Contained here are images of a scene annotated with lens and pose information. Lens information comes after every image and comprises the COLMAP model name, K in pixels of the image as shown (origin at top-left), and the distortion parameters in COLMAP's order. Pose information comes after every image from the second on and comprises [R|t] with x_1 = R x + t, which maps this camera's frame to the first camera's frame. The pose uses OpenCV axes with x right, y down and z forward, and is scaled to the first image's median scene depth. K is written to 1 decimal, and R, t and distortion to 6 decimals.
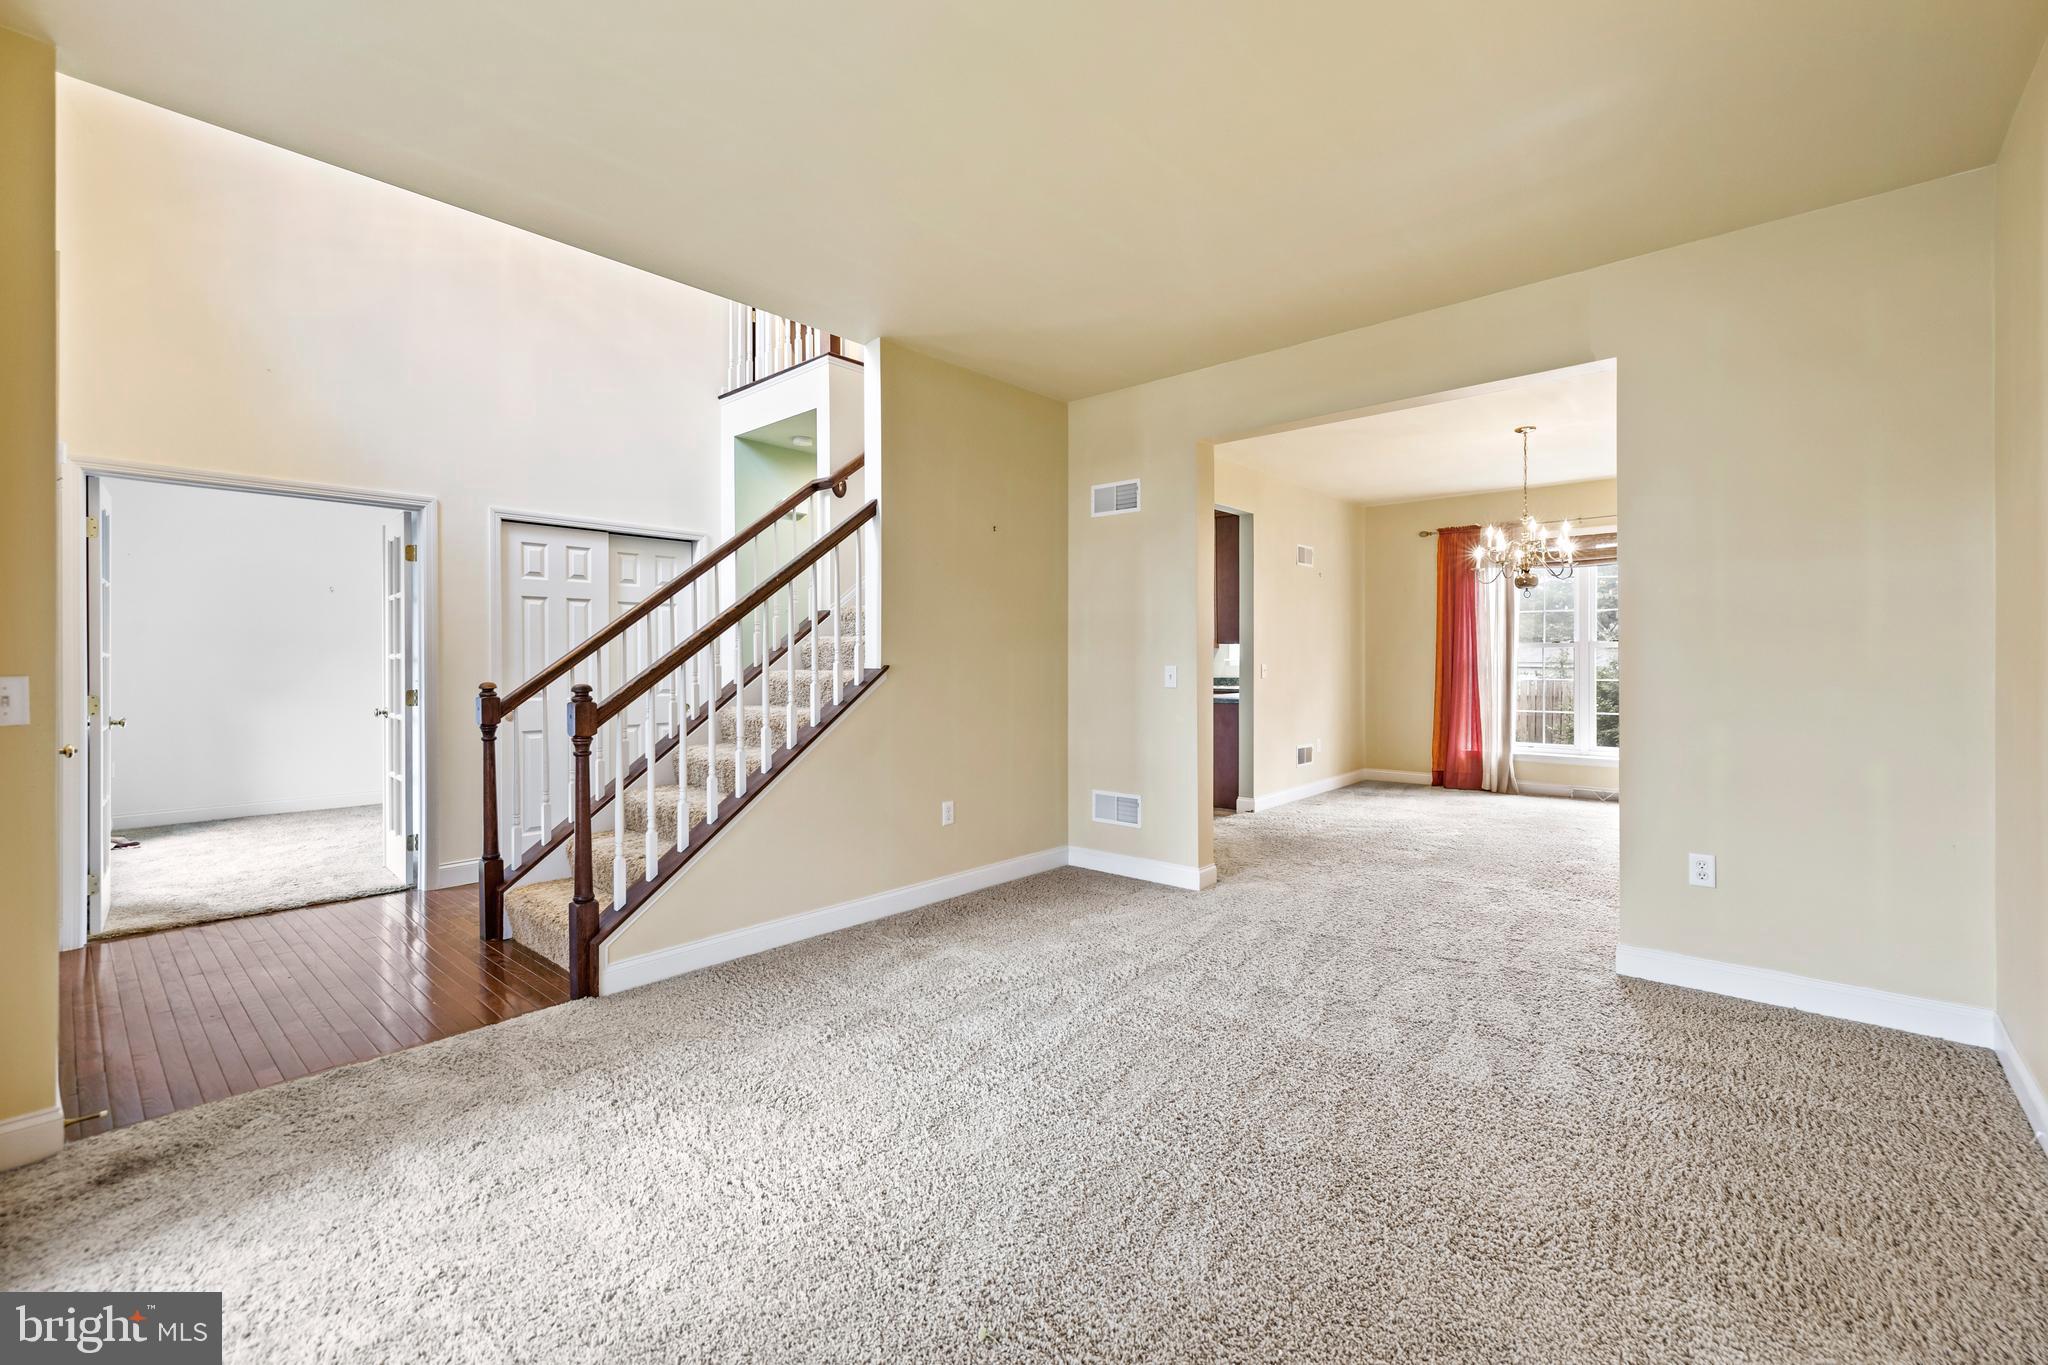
lens RADIAL K [[878.0, 0, 1005.6], [0, 878.0, 667.6], [0, 0, 1]] dist [0.004410, -0.000442]
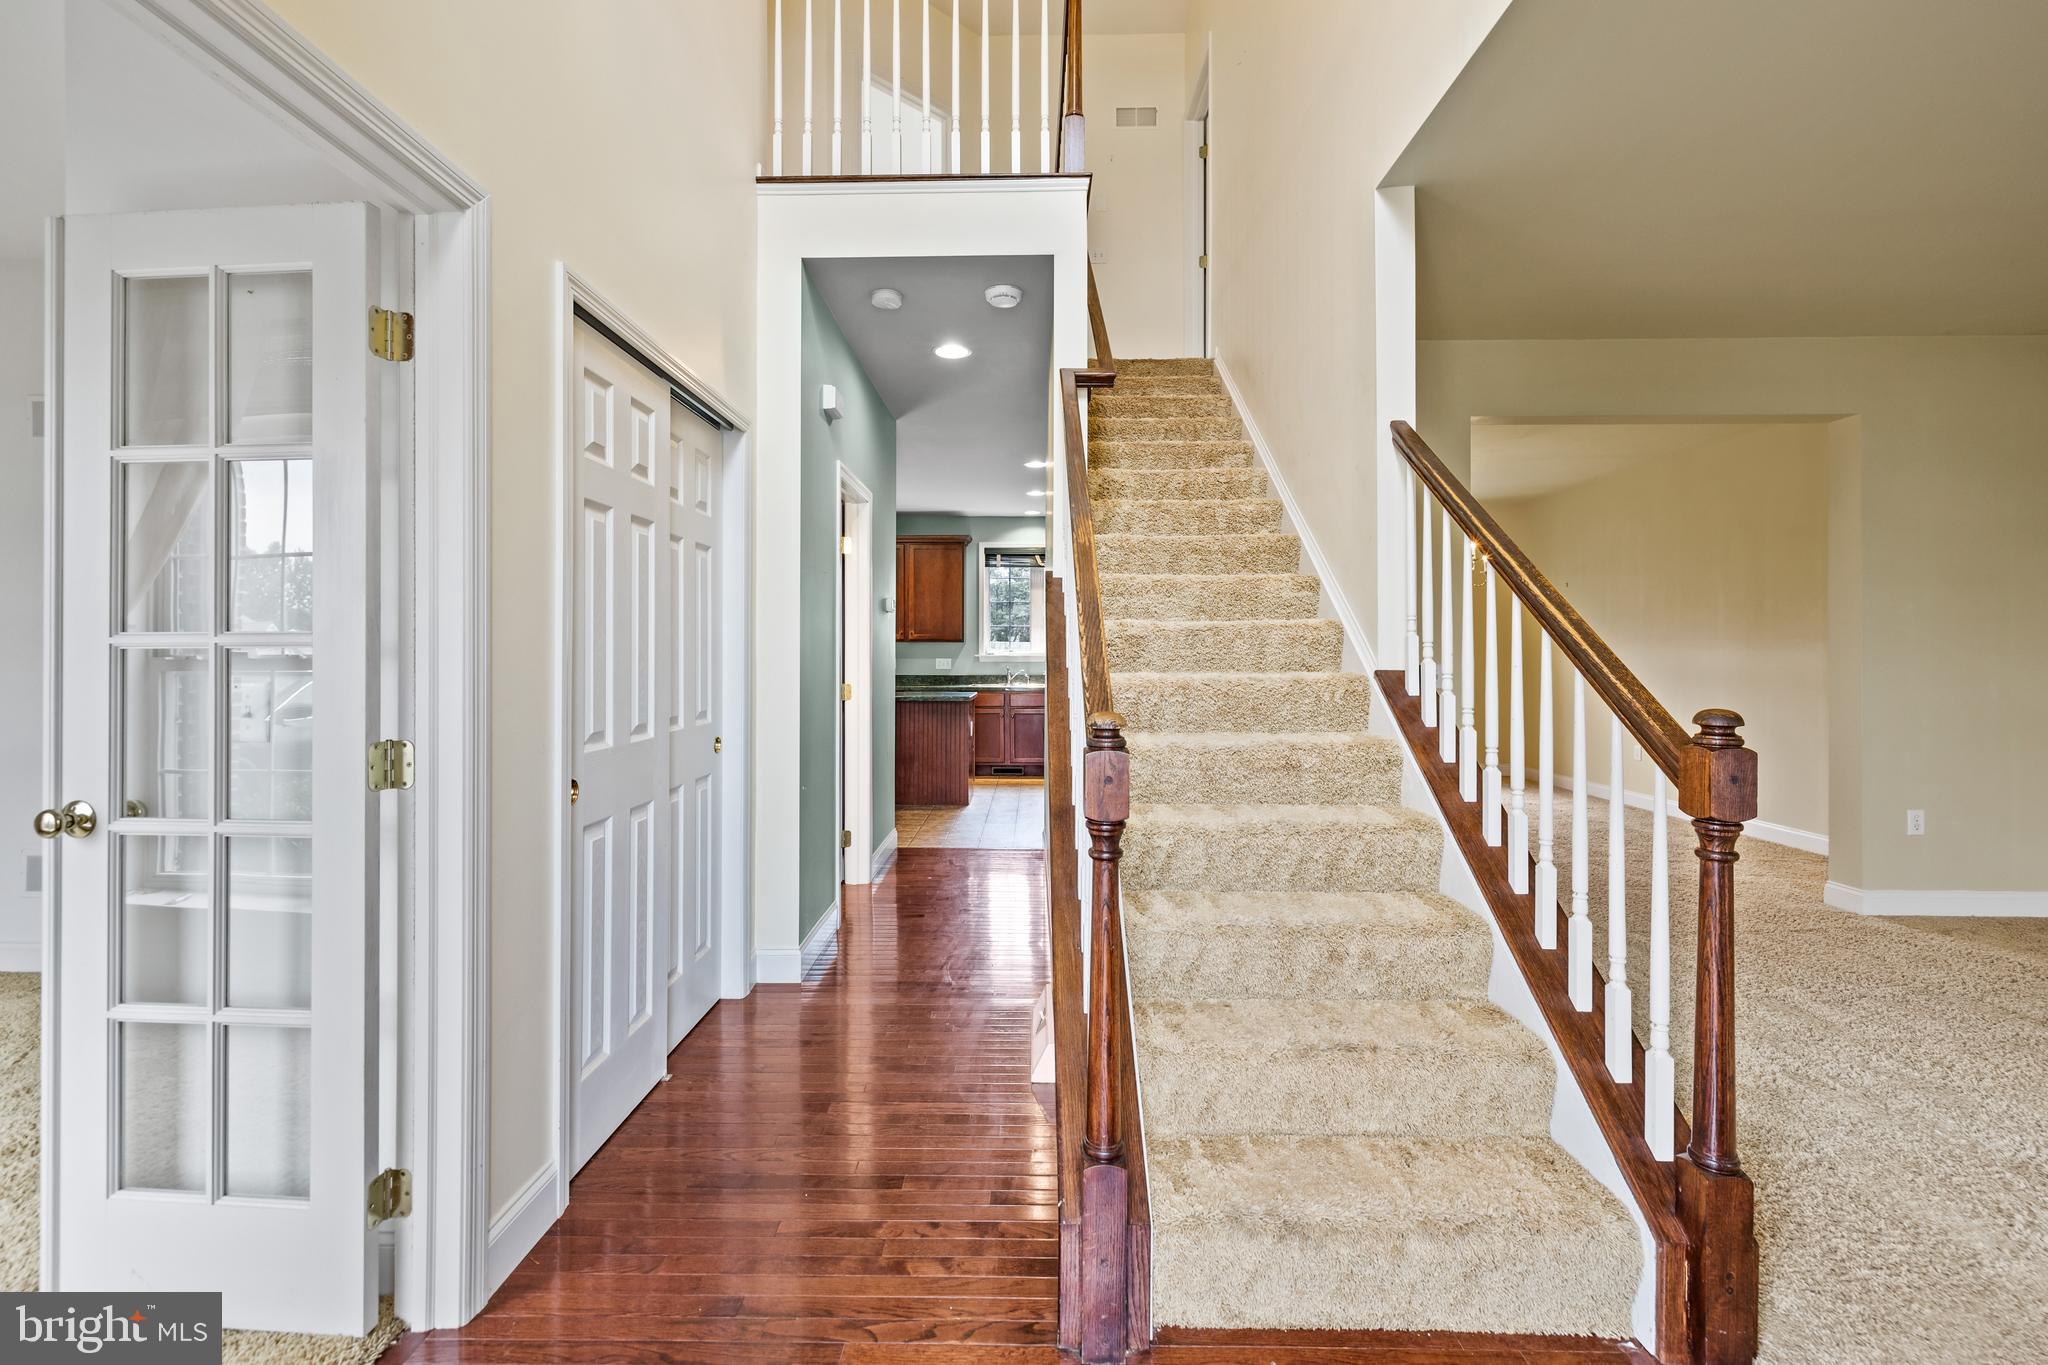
lens RADIAL K [[878.0, 0, 1021.7], [0, 878.0, 668.8], [0, 0, 1]] dist [0.004410, -0.000442]
pose [[0.751143, -0.003546, 0.660129, -0.648479], [-0.002474, 0.999963, 0.008187, -0.004271], [-0.660134, -0.007782, 0.751107, 0.538691]]
